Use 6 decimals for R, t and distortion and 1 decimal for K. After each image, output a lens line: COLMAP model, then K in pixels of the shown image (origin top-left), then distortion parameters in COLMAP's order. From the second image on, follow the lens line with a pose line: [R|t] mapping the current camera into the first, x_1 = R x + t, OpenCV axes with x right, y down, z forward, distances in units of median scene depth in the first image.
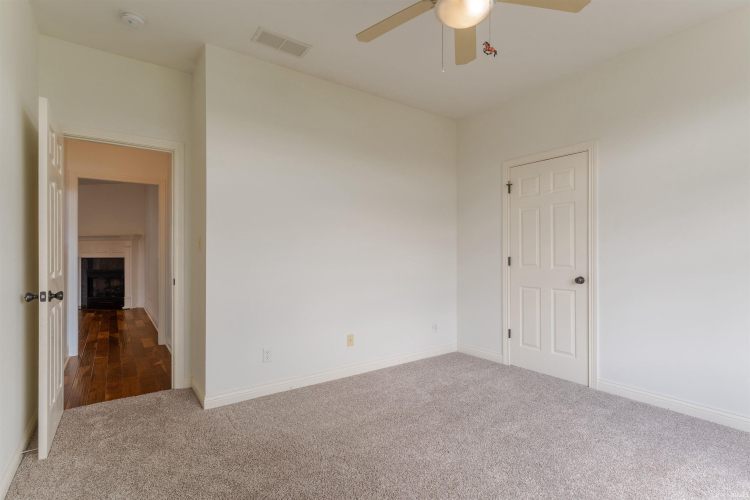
lens RADIAL K [[368.6, 0, 369.4], [0, 368.6, 253.0], [0, 0, 1]] dist [0.000626, 0.000650]
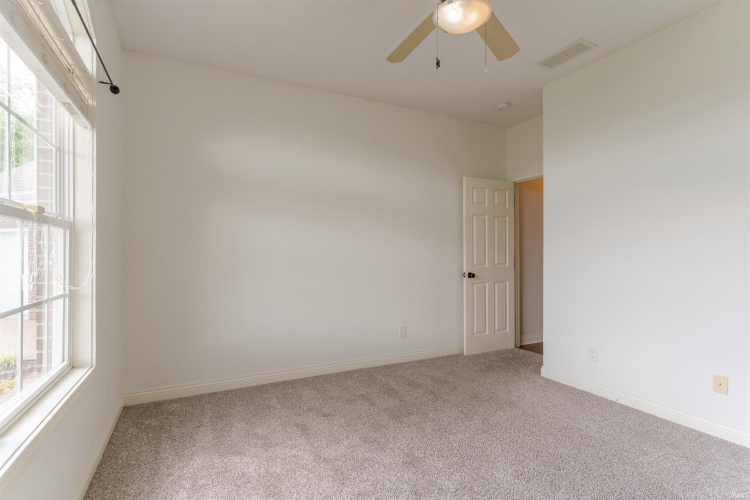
lens RADIAL K [[357.7, 0, 373.3], [0, 357.7, 250.5], [0, 0, 1]] dist [0.000568, 0.000939]
pose [[-0.143399, -0.006770, -0.989642, 0.857833], [-0.001677, 0.999977, -0.006598, -0.000488], [0.989663, 0.000713, -0.143407, 0.592858]]
